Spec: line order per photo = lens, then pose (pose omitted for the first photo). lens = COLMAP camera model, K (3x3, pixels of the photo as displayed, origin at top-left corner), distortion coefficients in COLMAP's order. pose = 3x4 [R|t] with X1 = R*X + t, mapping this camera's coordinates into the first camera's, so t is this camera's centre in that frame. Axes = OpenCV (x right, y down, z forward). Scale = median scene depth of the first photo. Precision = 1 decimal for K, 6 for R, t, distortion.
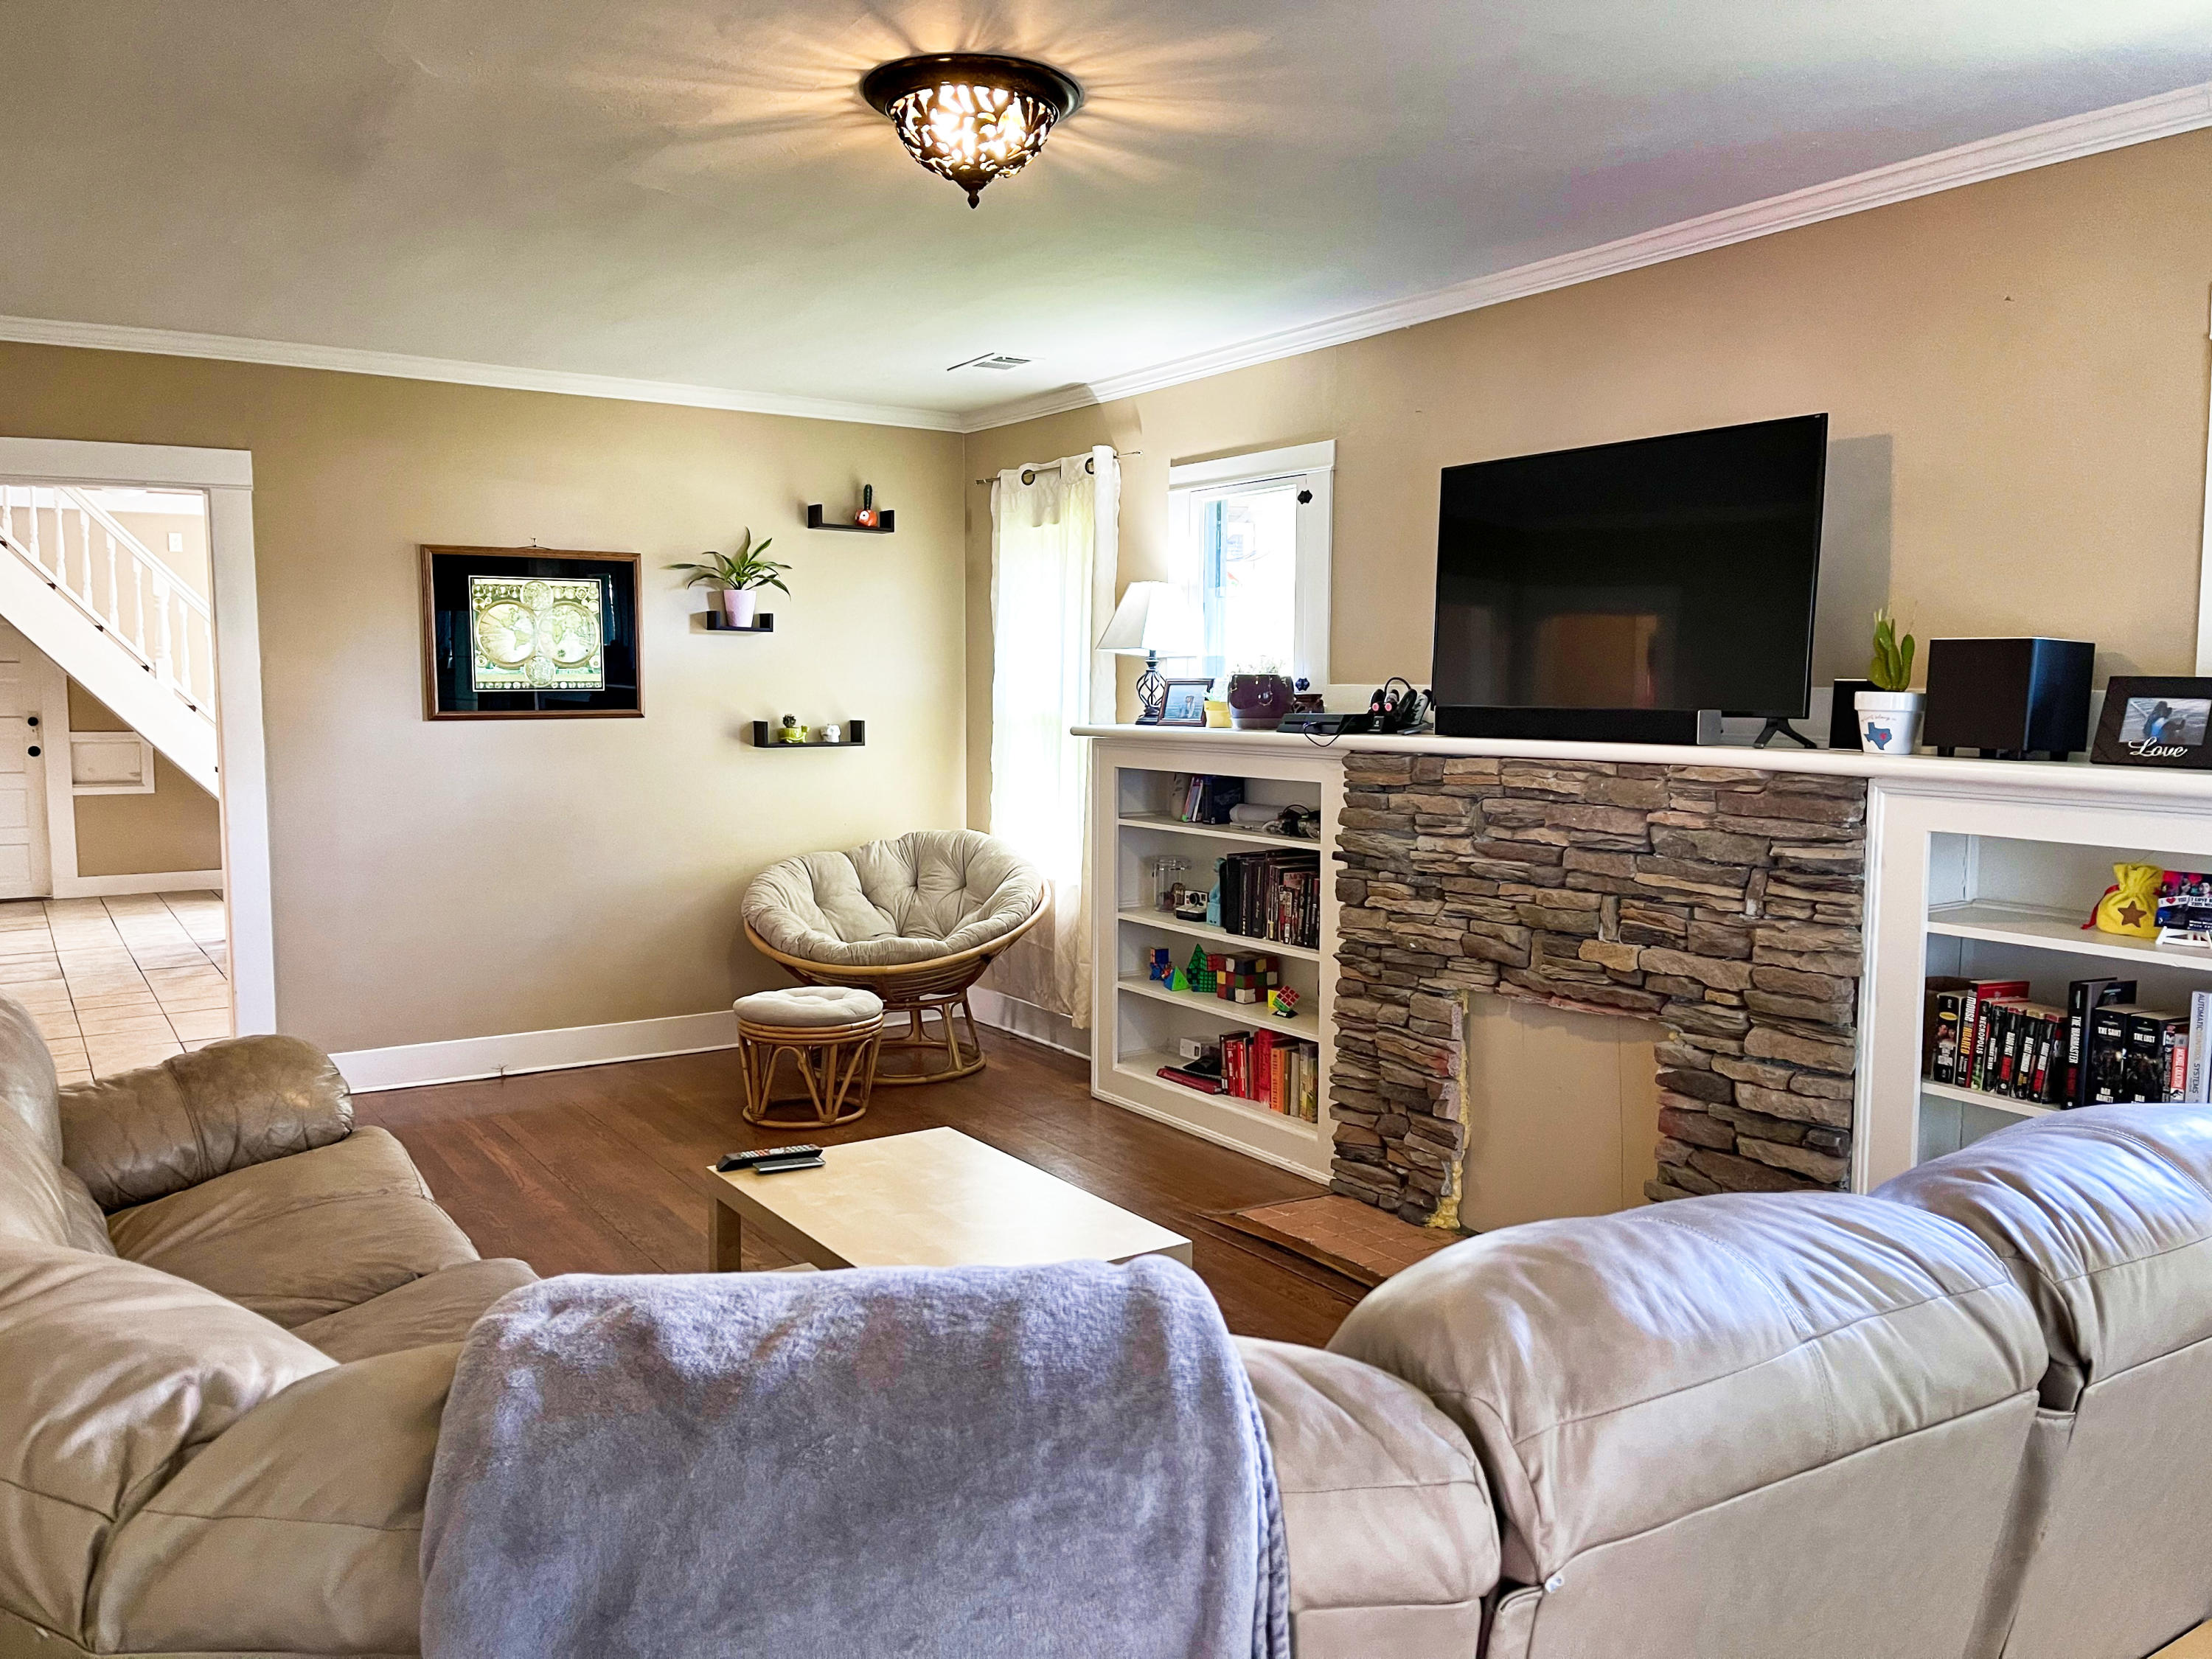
lens RADIAL K [[1660.8, 0, 1106.0], [0, 1660.8, 829.5], [0, 0, 1]] dist [0.059566, -0.070603]
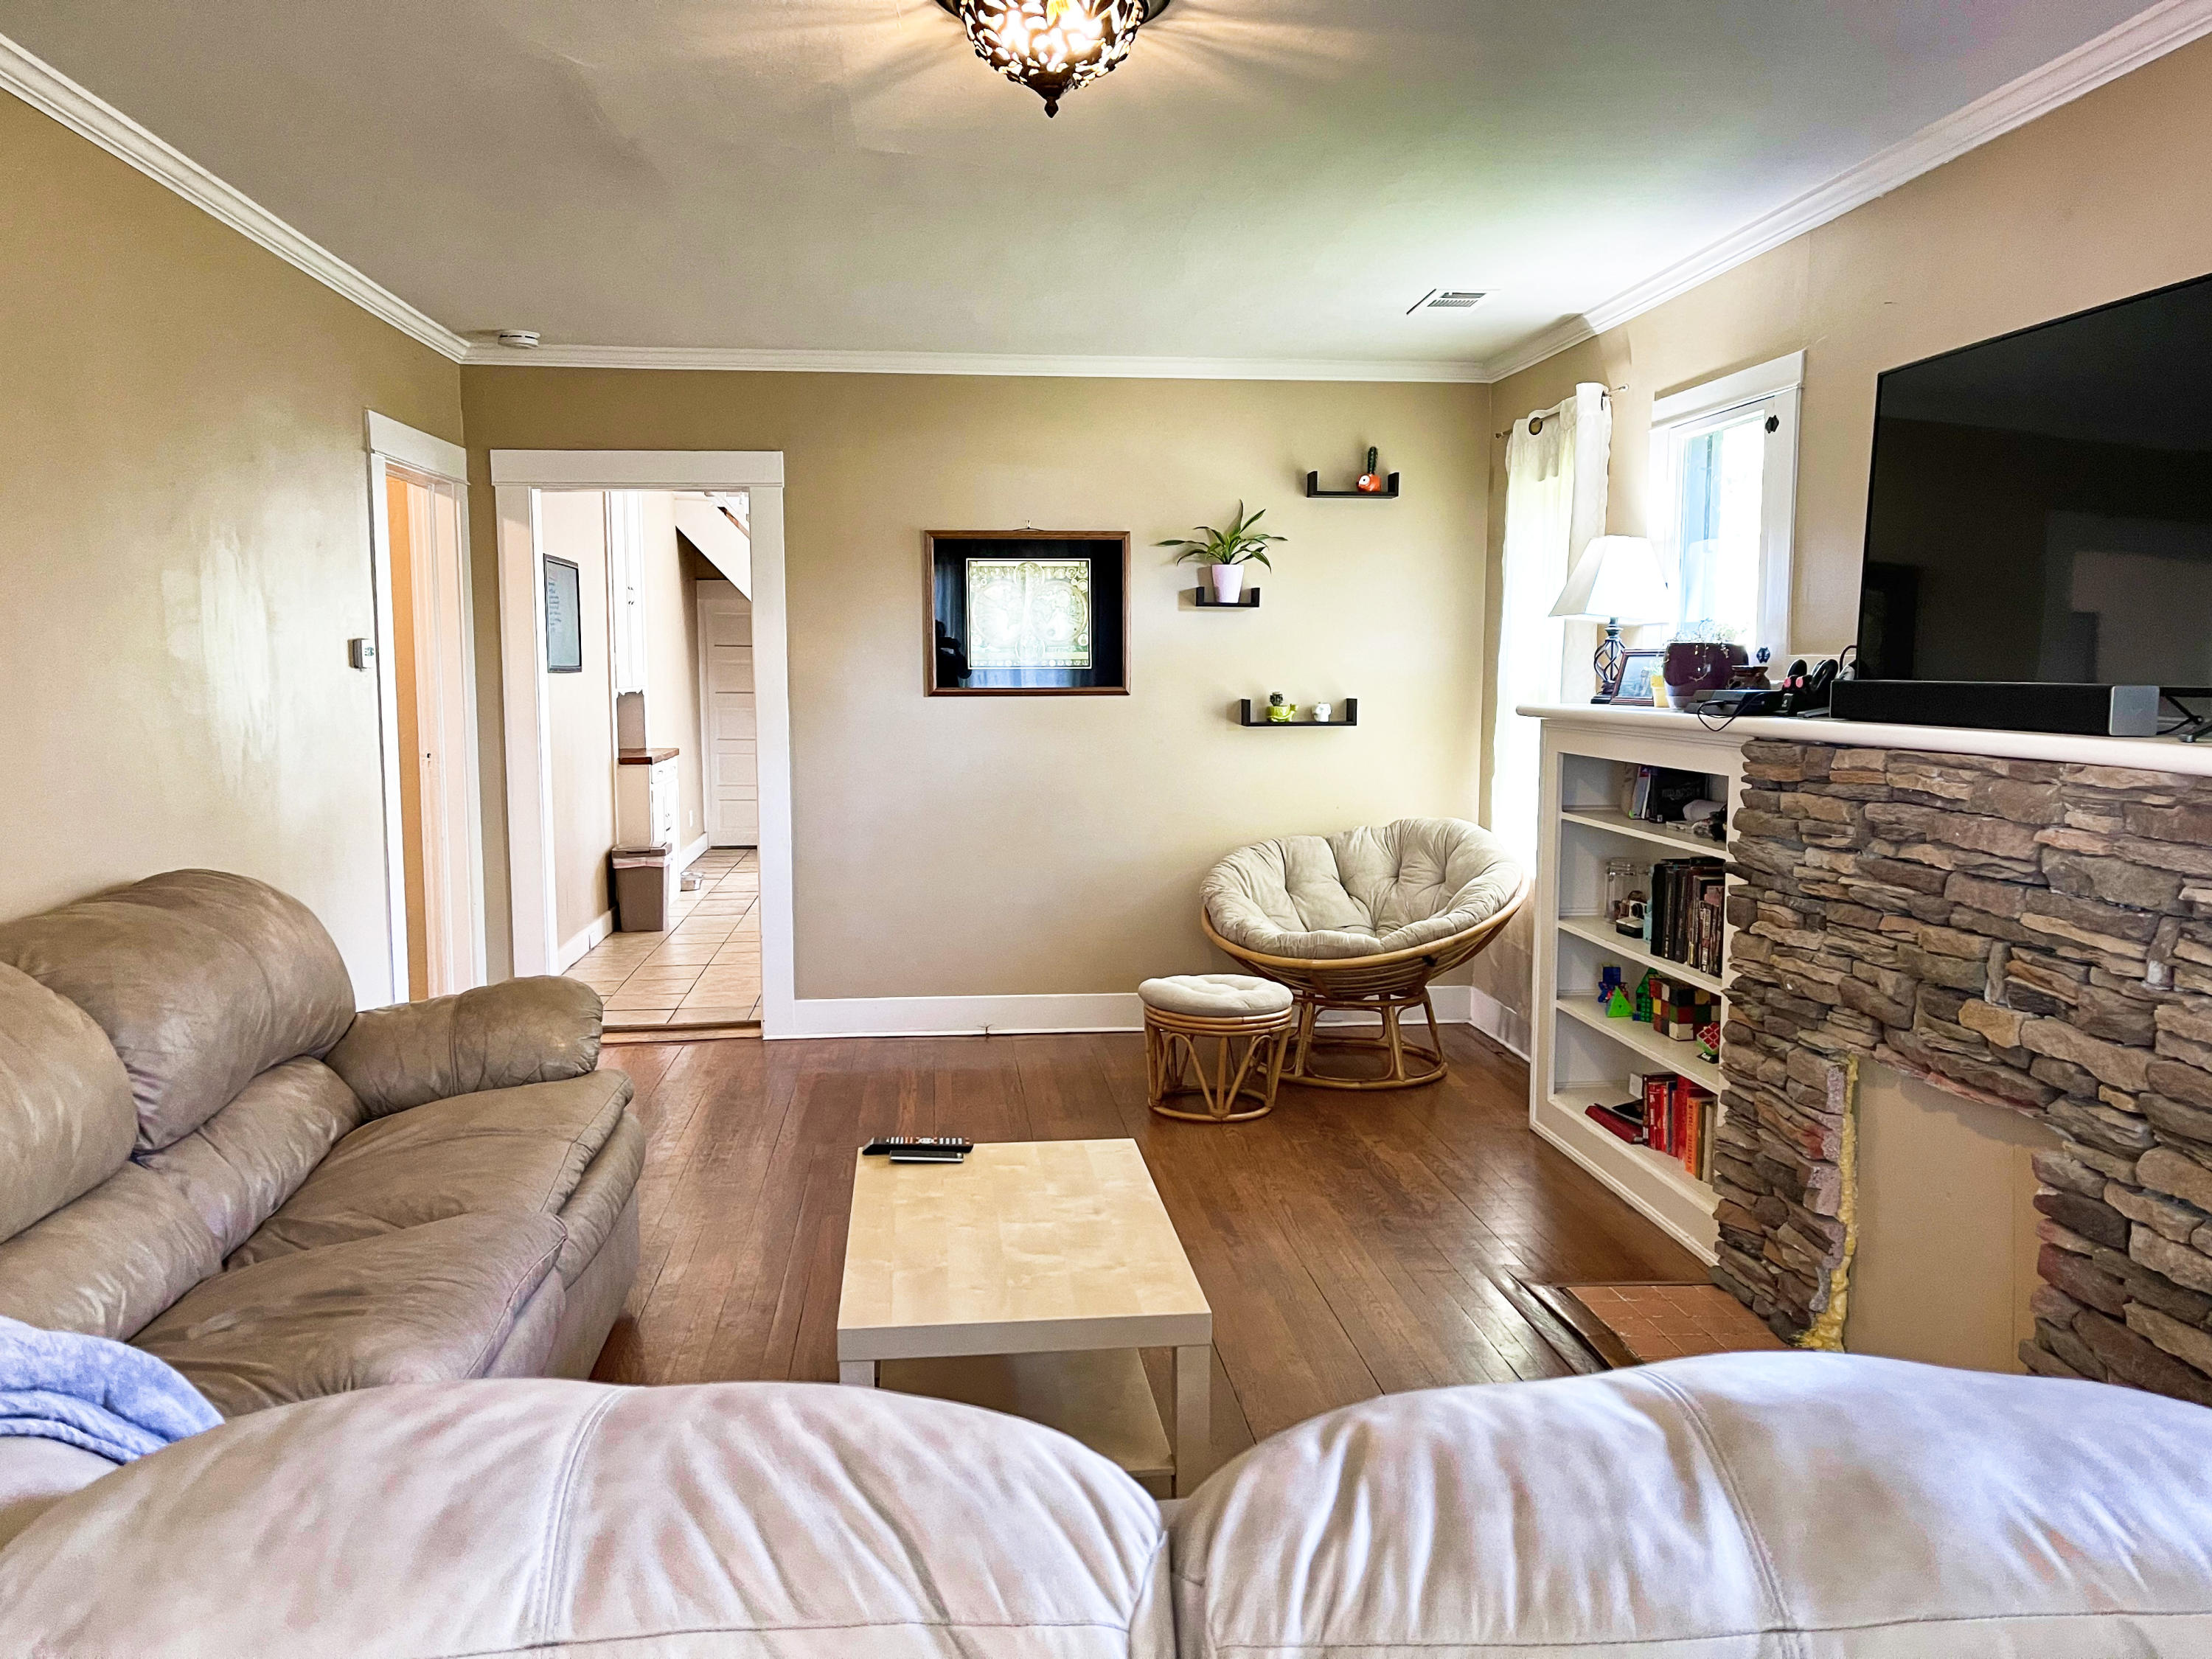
lens RADIAL K [[1660.8, 0, 1106.0], [0, 1660.8, 829.5], [0, 0, 1]] dist [0.059566, -0.070603]
pose [[0.886100, 0.042943, -0.461500, 0.255596], [-0.038003, 0.999077, 0.019997, -0.007728], [0.461933, -0.000181, 0.886915, 0.150702]]
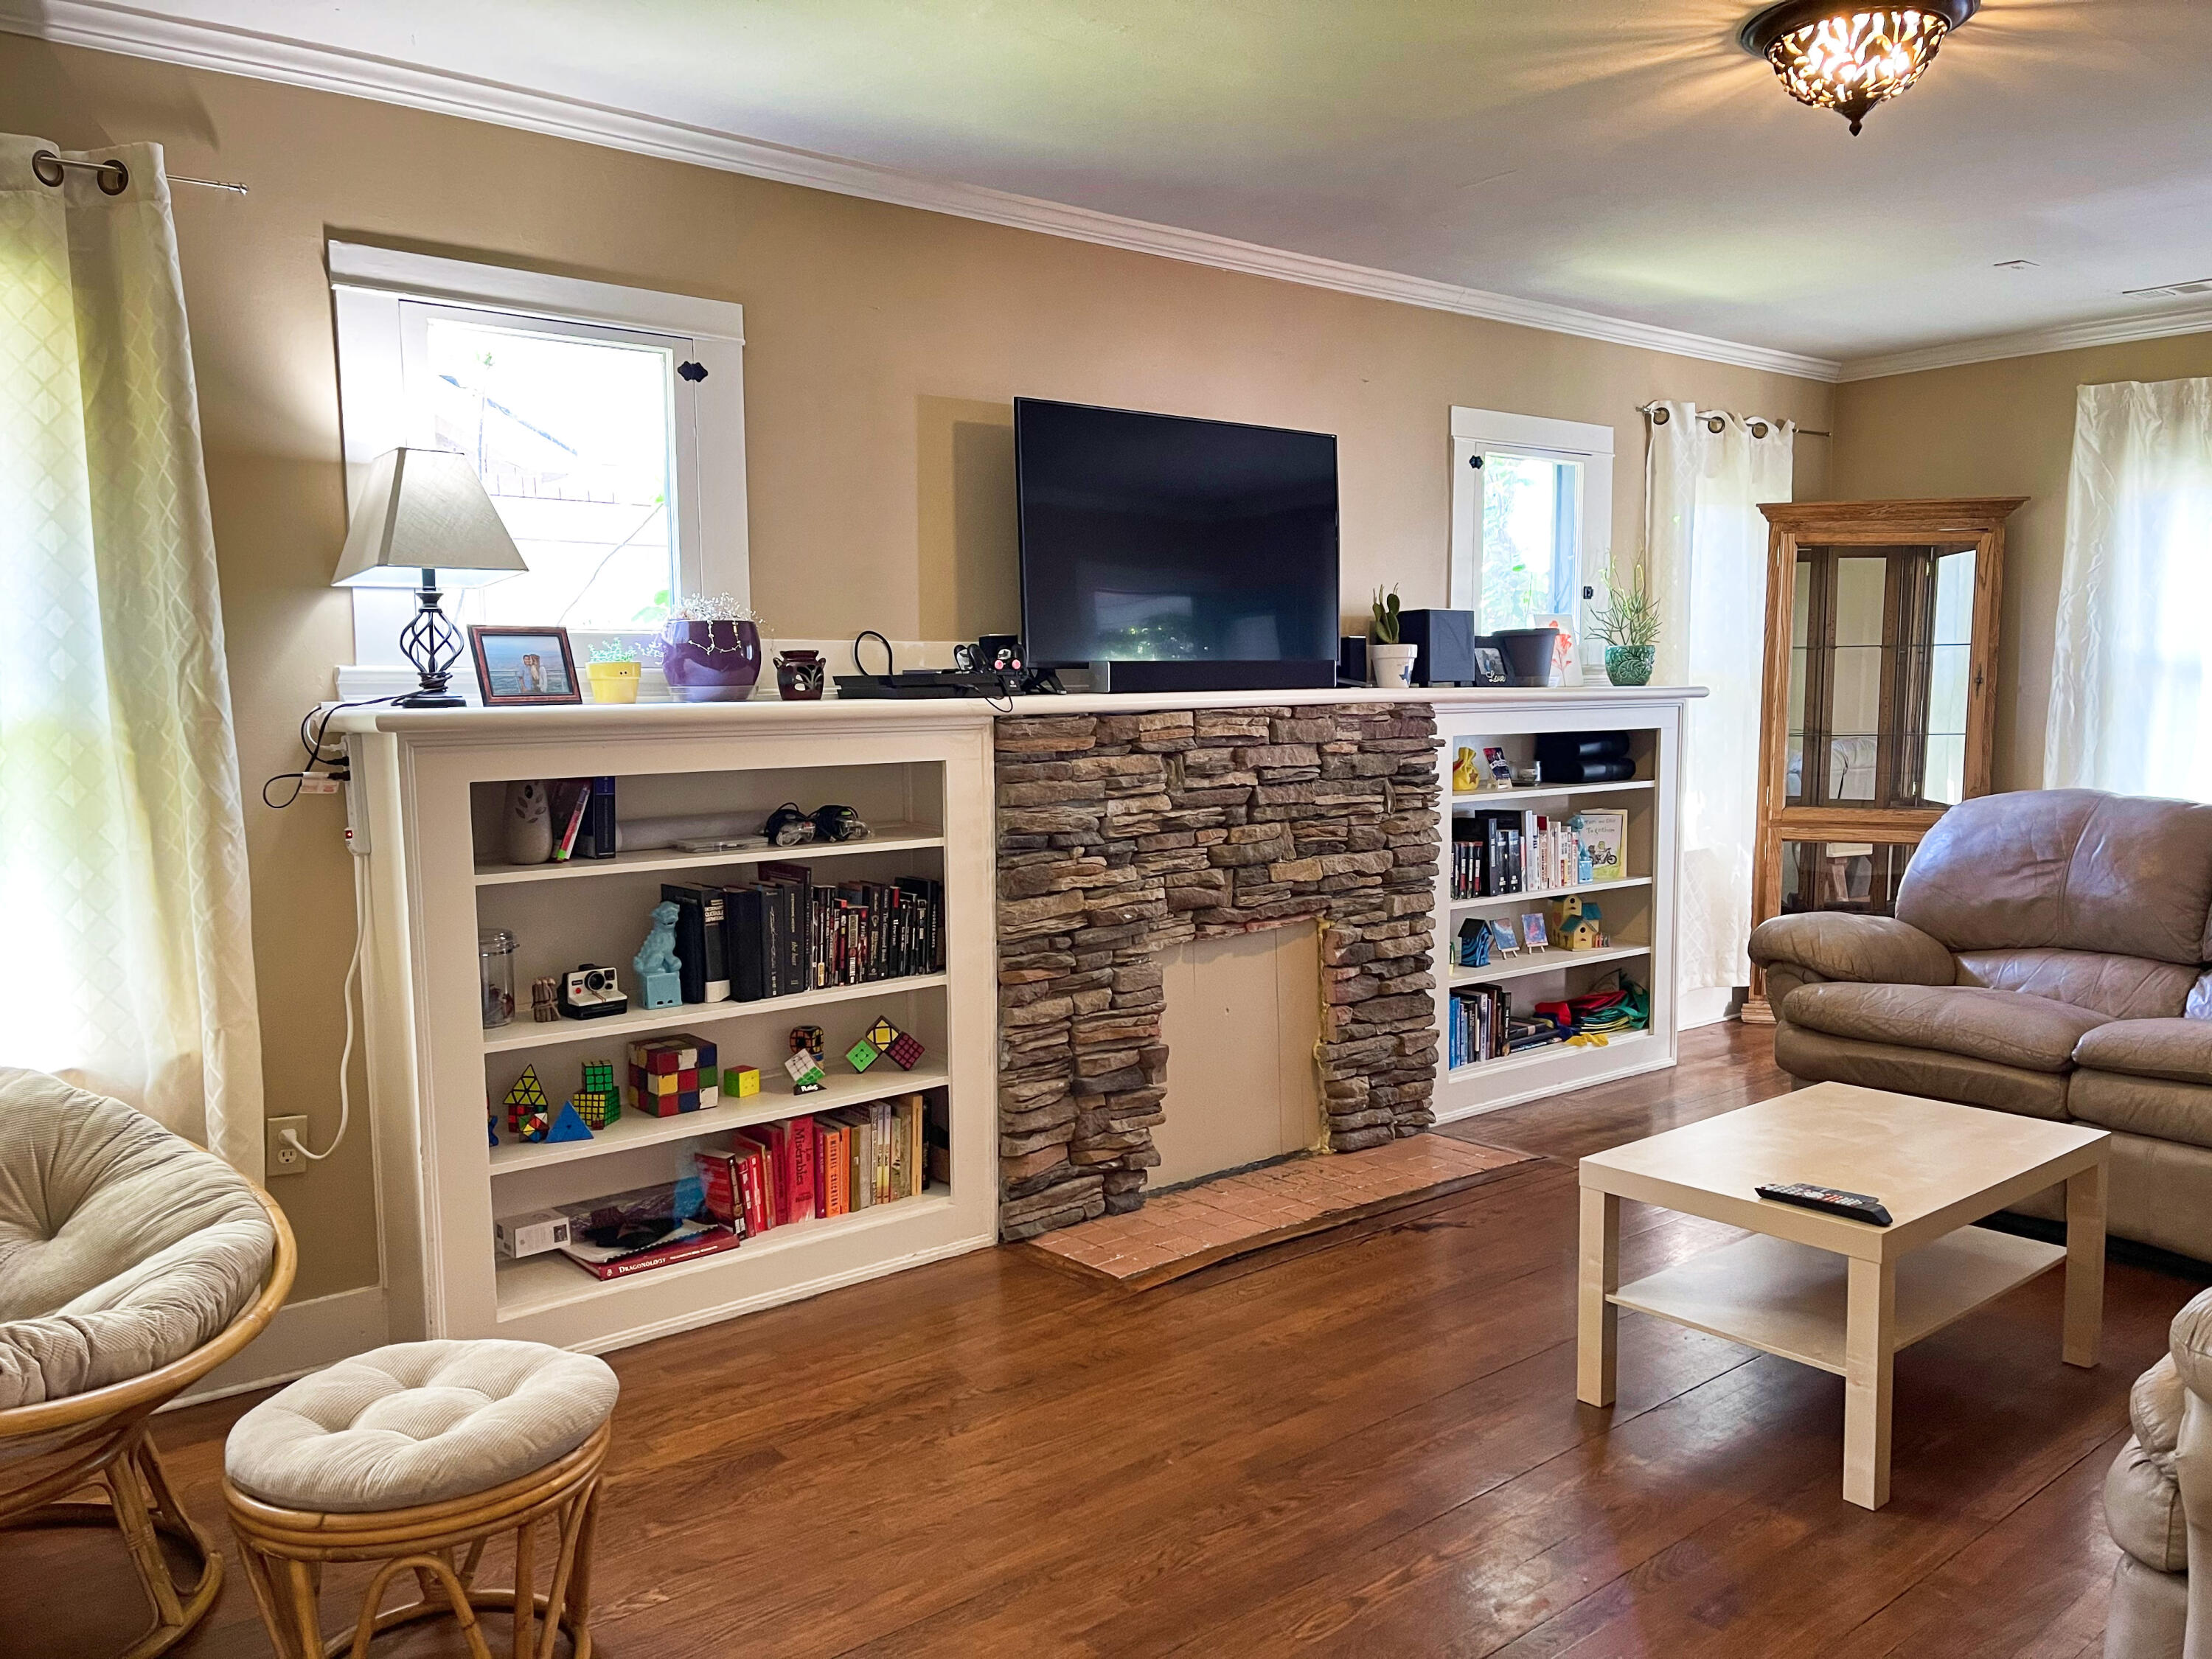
lens RADIAL K [[1660.8, 0, 1106.0], [0, 1660.8, 829.5], [0, 0, 1]] dist [0.059566, -0.070603]
pose [[-0.097941, -0.094015, 0.990742, -0.723638], [0.097935, 0.989785, 0.103605, -0.075705], [-0.990362, 0.107175, -0.087733, 1.070401]]
